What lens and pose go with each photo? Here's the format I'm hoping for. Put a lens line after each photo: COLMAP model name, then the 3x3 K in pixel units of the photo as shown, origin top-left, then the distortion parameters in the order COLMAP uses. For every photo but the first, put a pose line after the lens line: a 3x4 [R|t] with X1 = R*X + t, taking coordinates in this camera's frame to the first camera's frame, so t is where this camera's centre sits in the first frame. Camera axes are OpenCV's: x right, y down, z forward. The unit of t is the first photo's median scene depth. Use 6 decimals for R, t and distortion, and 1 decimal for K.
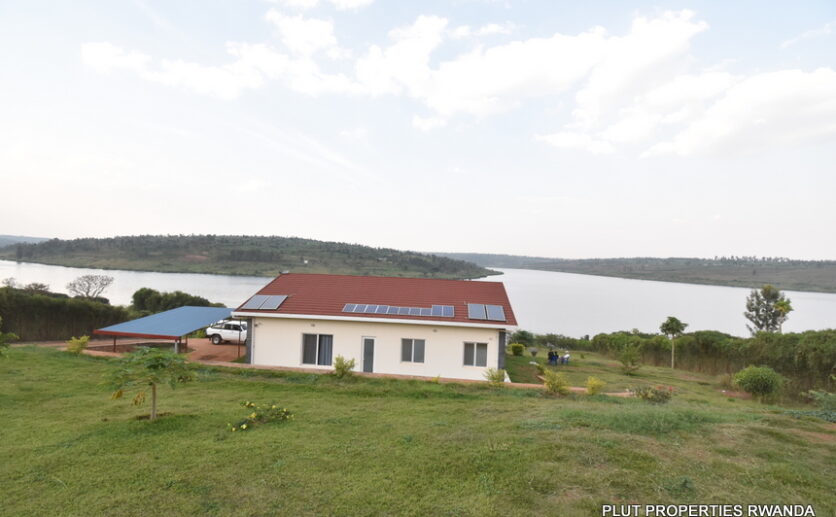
lens RADIAL K [[365.8, 0, 415.7], [0, 365.8, 251.5], [0, 0, 1]] dist [0.002444, -0.015053]
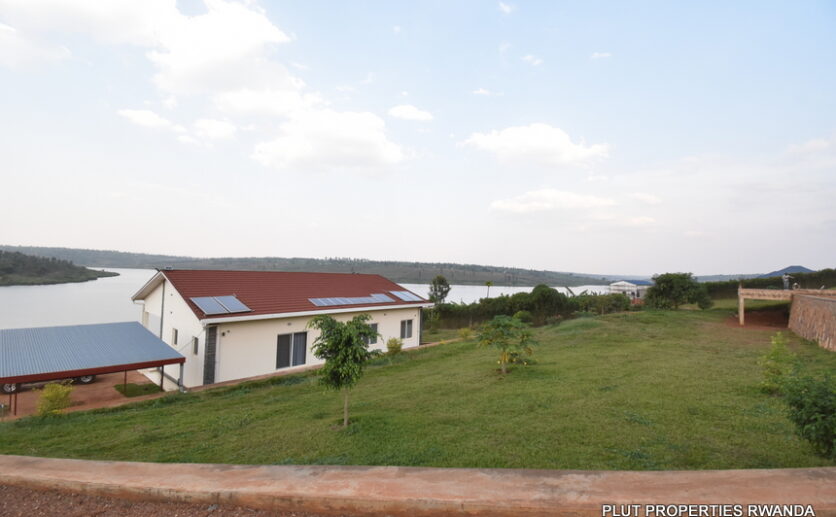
lens RADIAL K [[365.8, 0, 416.1], [0, 365.8, 250.7], [0, 0, 1]] dist [0.002444, -0.015053]
pose [[0.589963, 0.030026, 0.806872, -0.723445], [-0.030141, 0.999431, -0.015153, 0.020304], [-0.806868, -0.015380, 0.590532, 0.181377]]
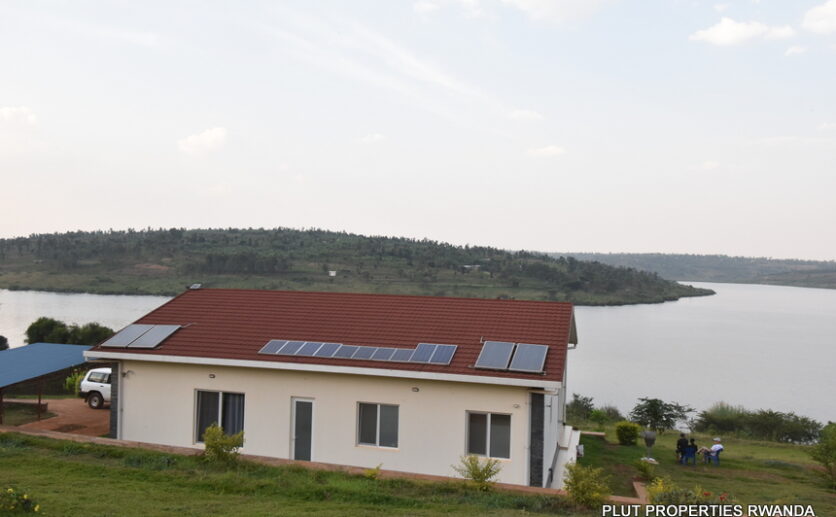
lens RADIAL K [[686.9, 0, 415.7], [0, 686.9, 253.8], [0, 0, 1]] dist [-0.010744, -0.002279]
pose [[0.983650, -0.015213, -0.179445, 0.203097], [0.015420, 0.999881, -0.000241, 0.011568], [0.179428, -0.002530, 0.983768, -0.009899]]
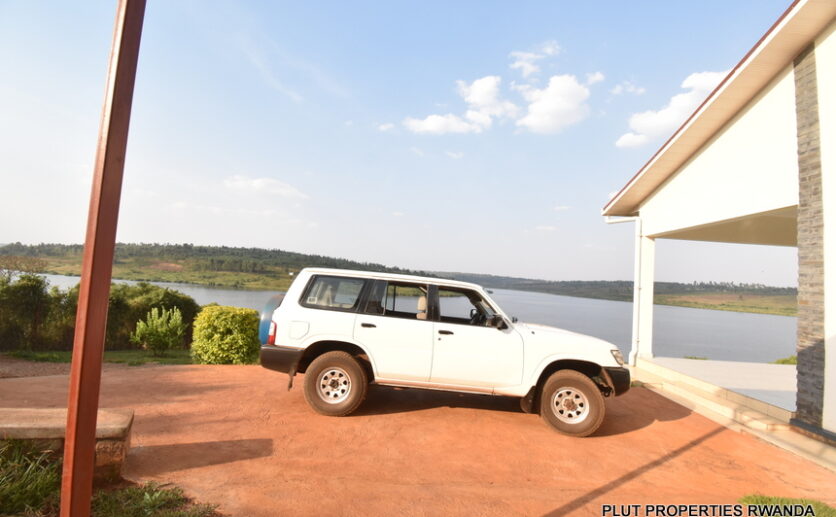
lens RADIAL K [[365.8, 0, 414.8], [0, 365.8, 256.1], [0, 0, 1]] dist [0.002444, -0.015053]
pose [[0.998469, 0.028621, 0.047323, -0.606782], [-0.026778, 0.998875, -0.039133, 0.225709], [-0.048390, 0.037806, 0.998113, 0.979913]]
